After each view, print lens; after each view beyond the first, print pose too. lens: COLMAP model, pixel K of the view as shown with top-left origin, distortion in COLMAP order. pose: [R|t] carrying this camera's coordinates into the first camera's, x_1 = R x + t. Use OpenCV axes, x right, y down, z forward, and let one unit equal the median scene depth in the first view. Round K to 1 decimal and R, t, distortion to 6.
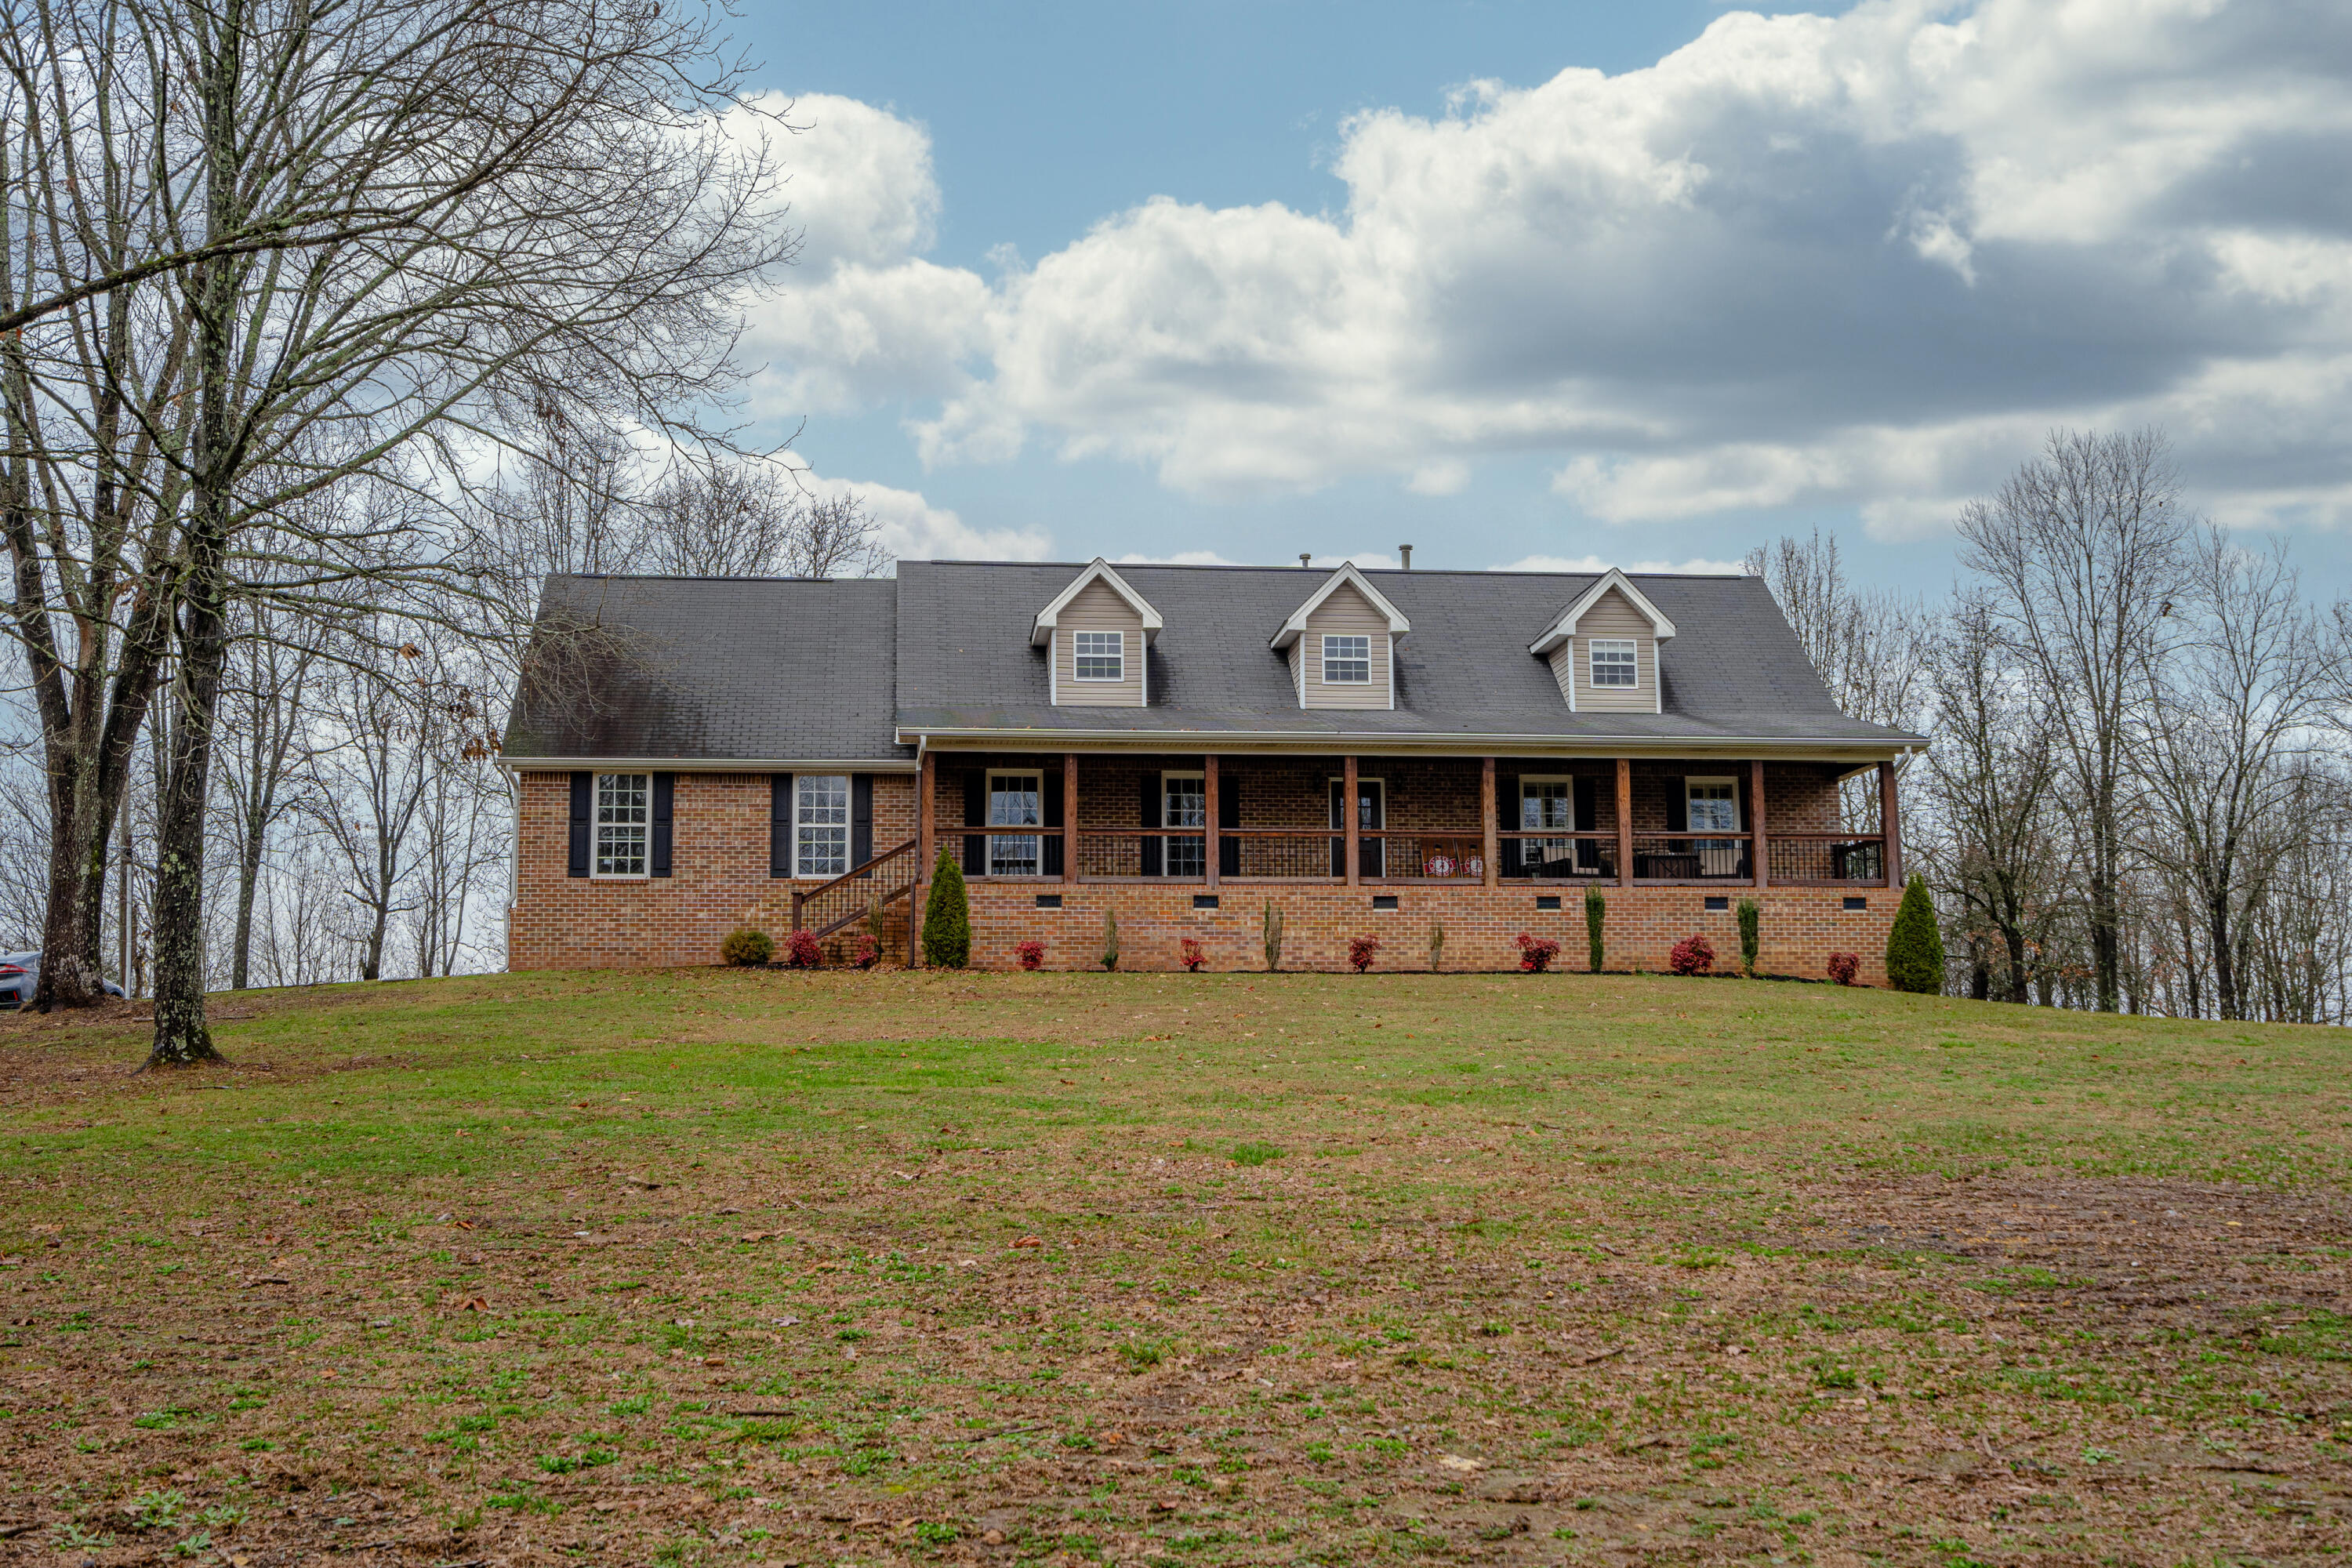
lens RADIAL K [[2338.0, 0, 1167.3], [0, 2338.0, 795.8], [0, 0, 1]] dist [0.001510, 0.004852]
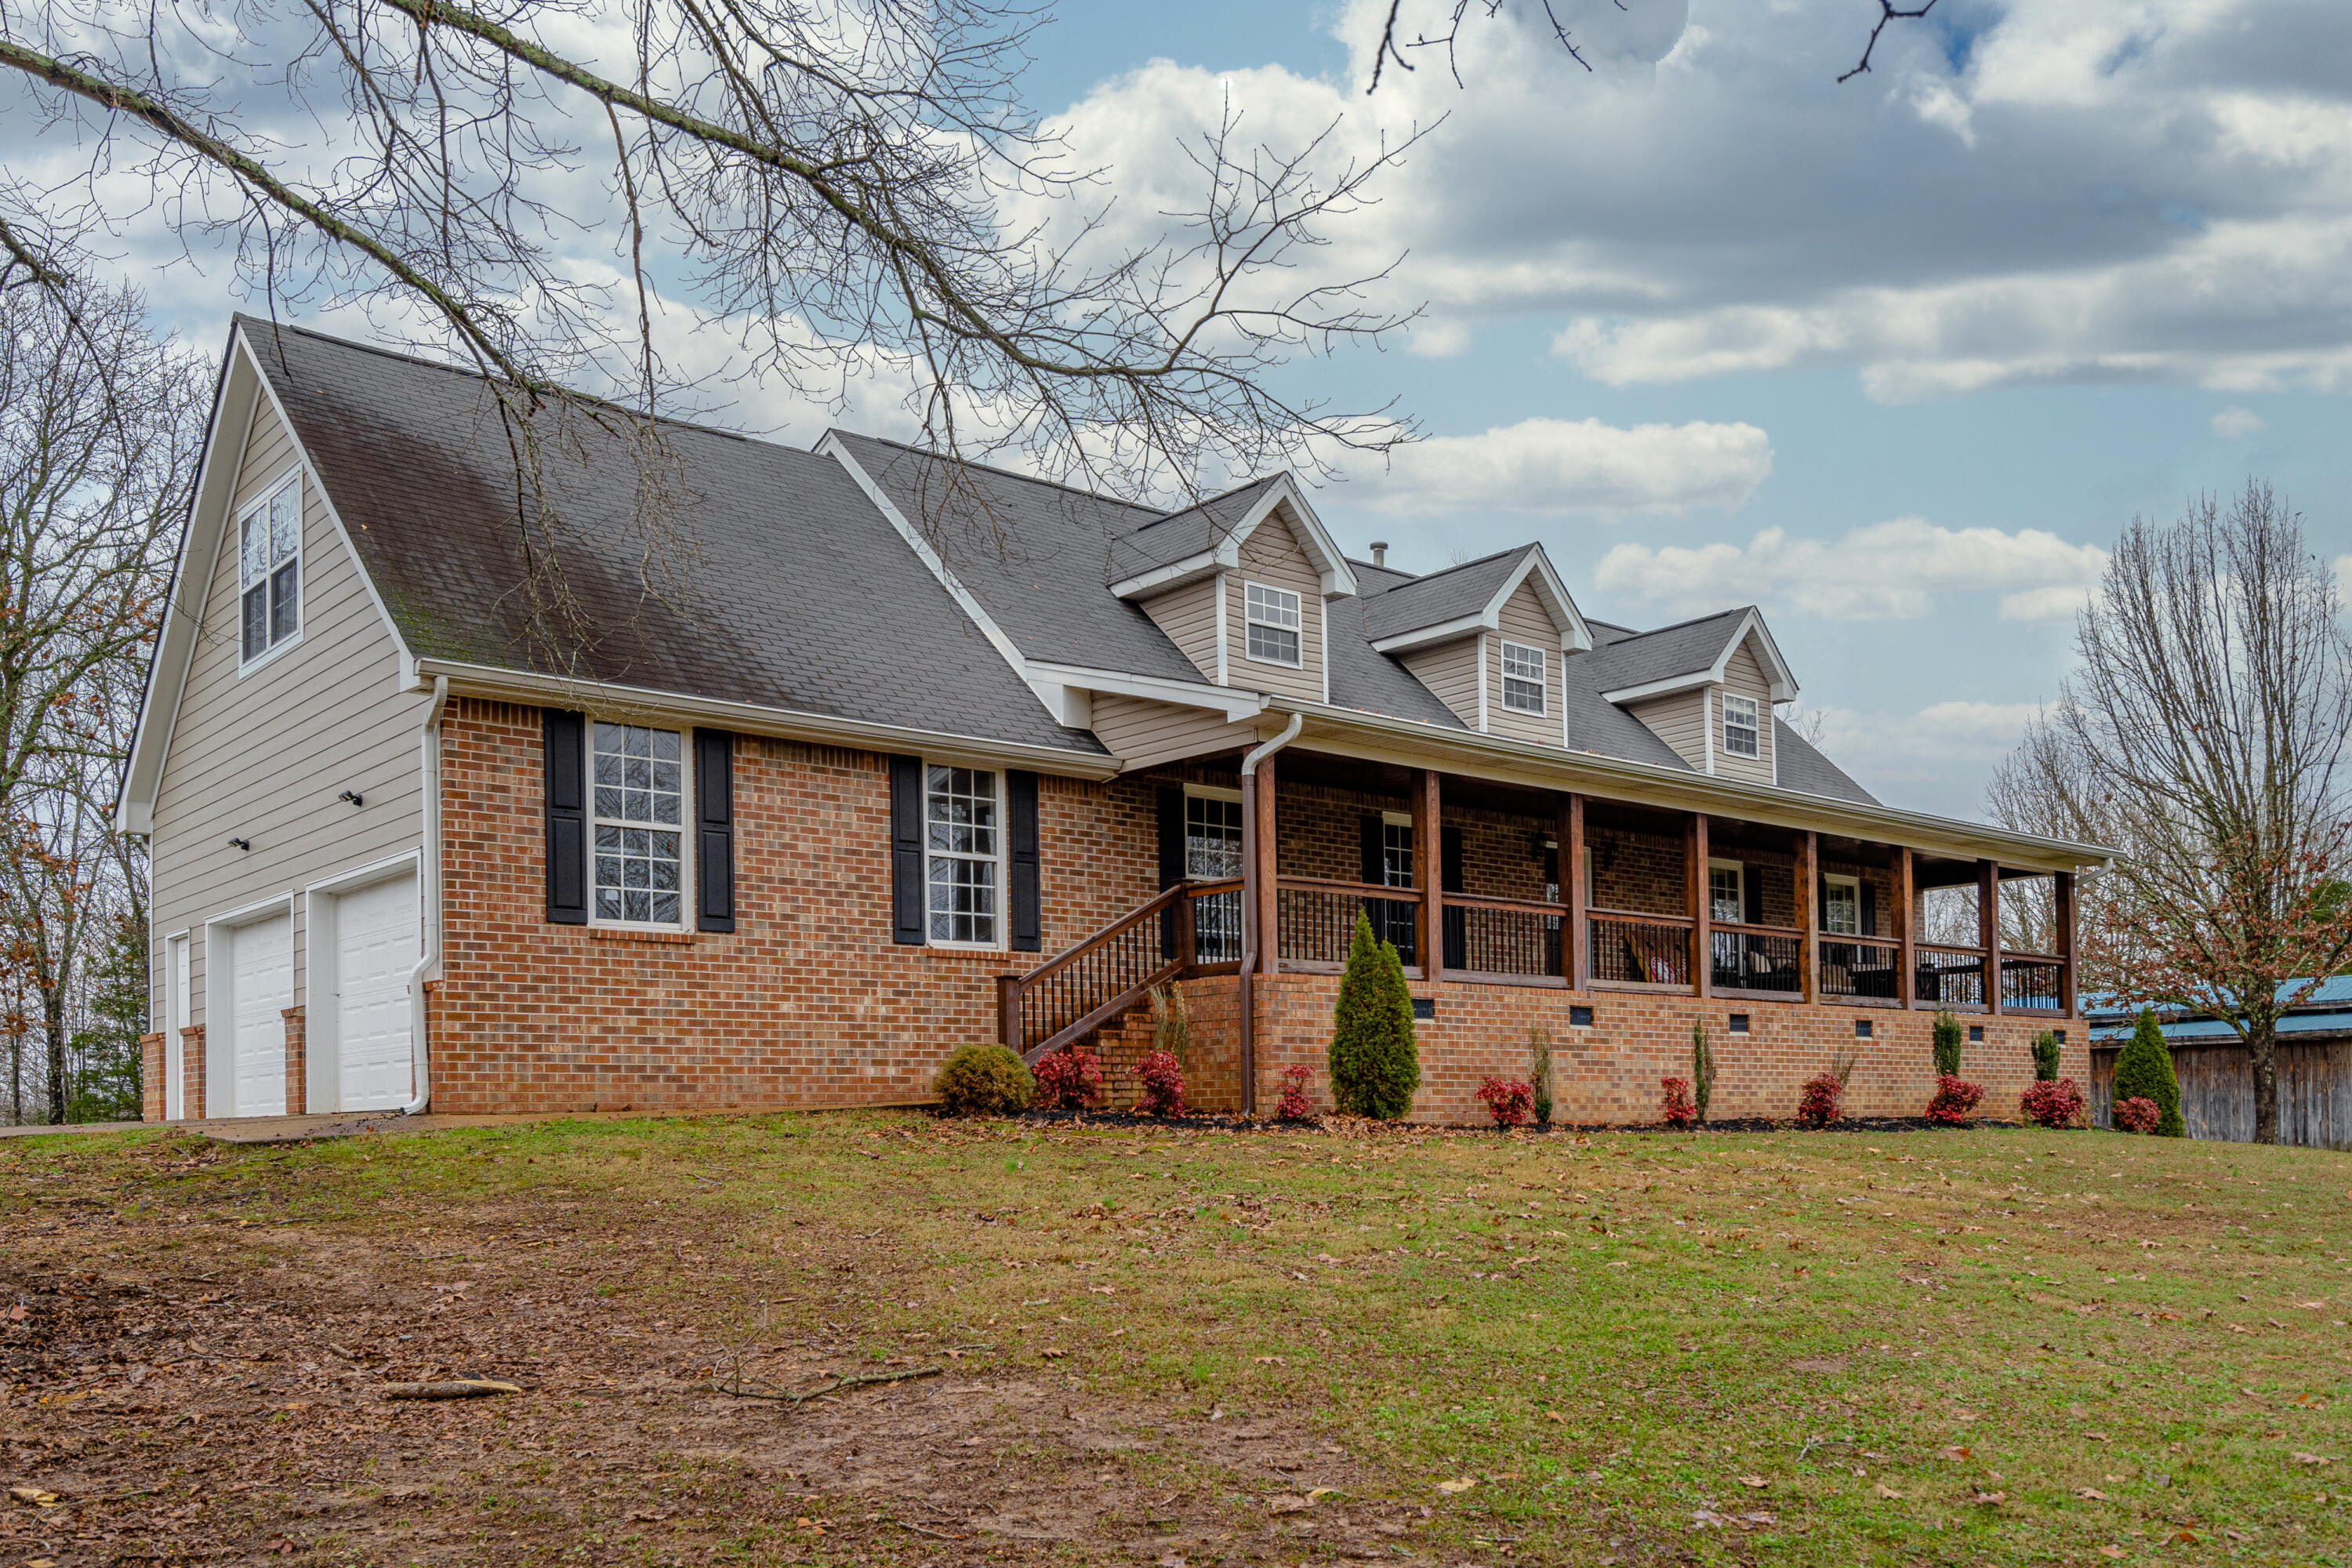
lens RADIAL K [[1991.7, 0, 1177.4], [0, 1991.7, 1089.6], [0, 0, 1]] dist [0.004140, 0.004477]
pose [[0.816559, 0.007802, 0.577209, -0.386047], [-0.068948, 0.994069, 0.084103, 0.025141], [-0.573129, -0.108472, 0.812254, 0.574802]]
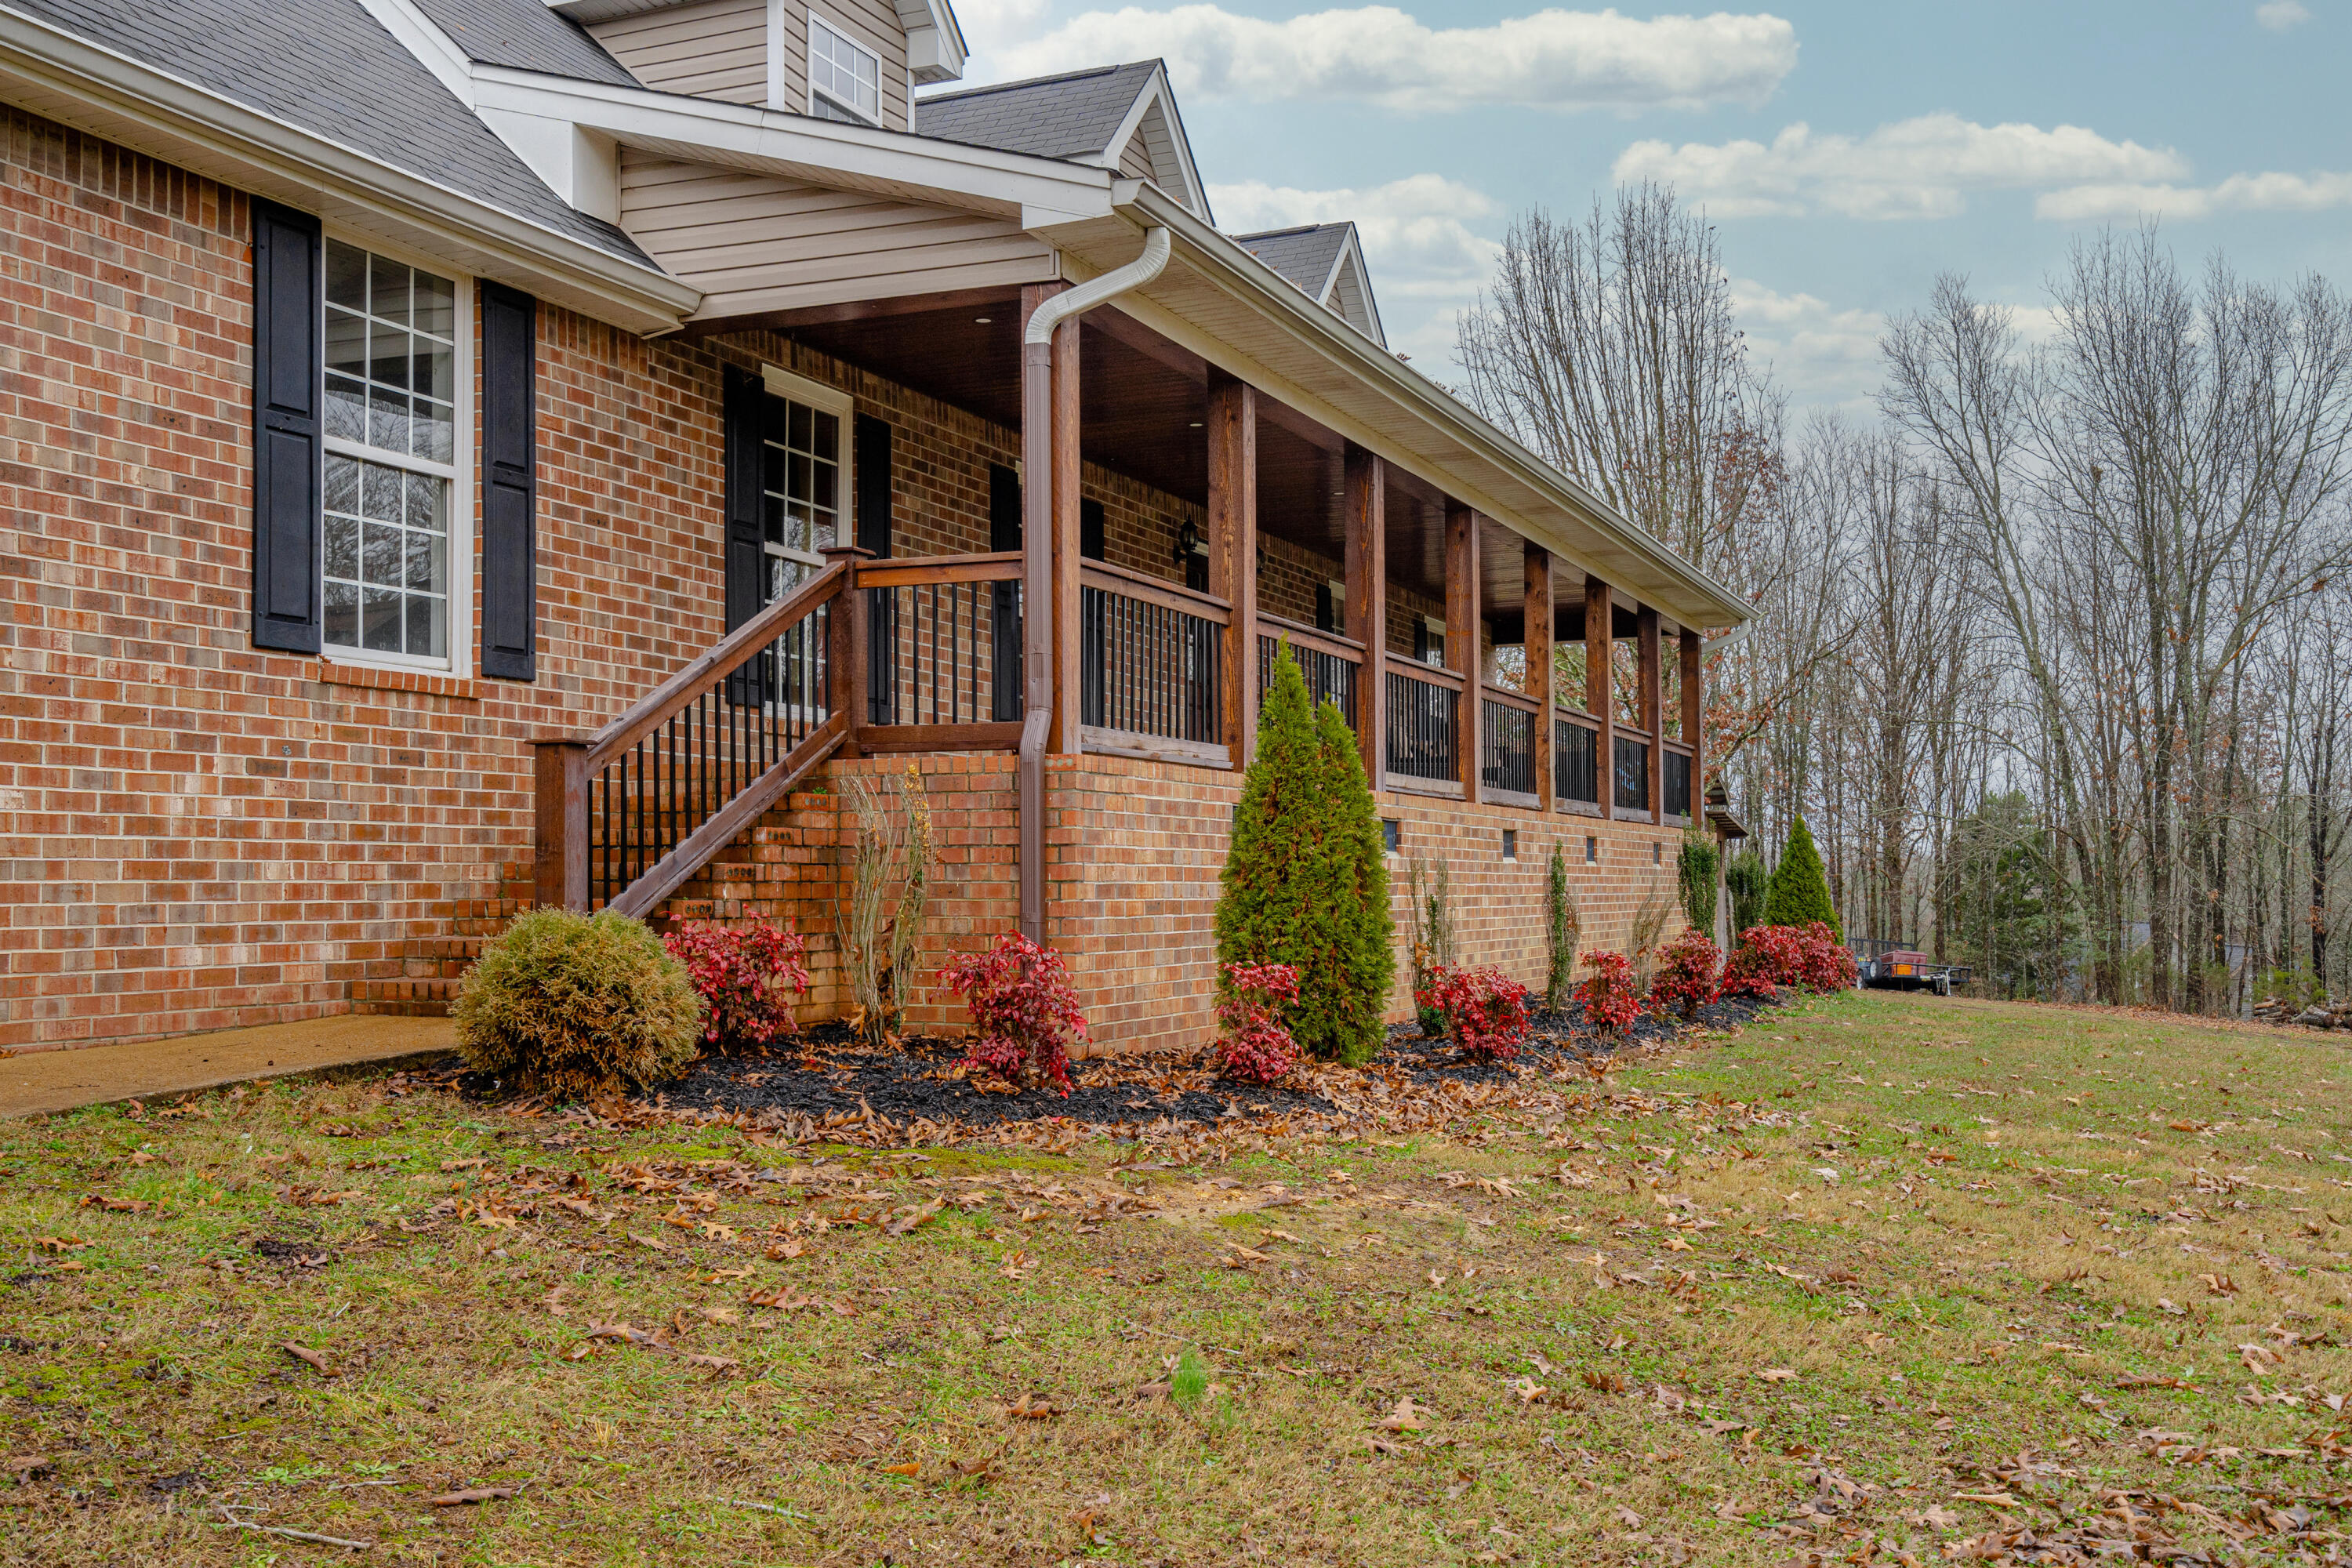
lens RADIAL K [[2338.0, 0, 1167.3], [0, 2338.0, 795.8], [0, 0, 1]] dist [0.001510, 0.004852]
pose [[0.474950, 0.042042, 0.879008, -0.328816], [-0.120047, 0.992616, 0.017388, 0.034645], [-0.871786, -0.113781, 0.476490, 0.808836]]
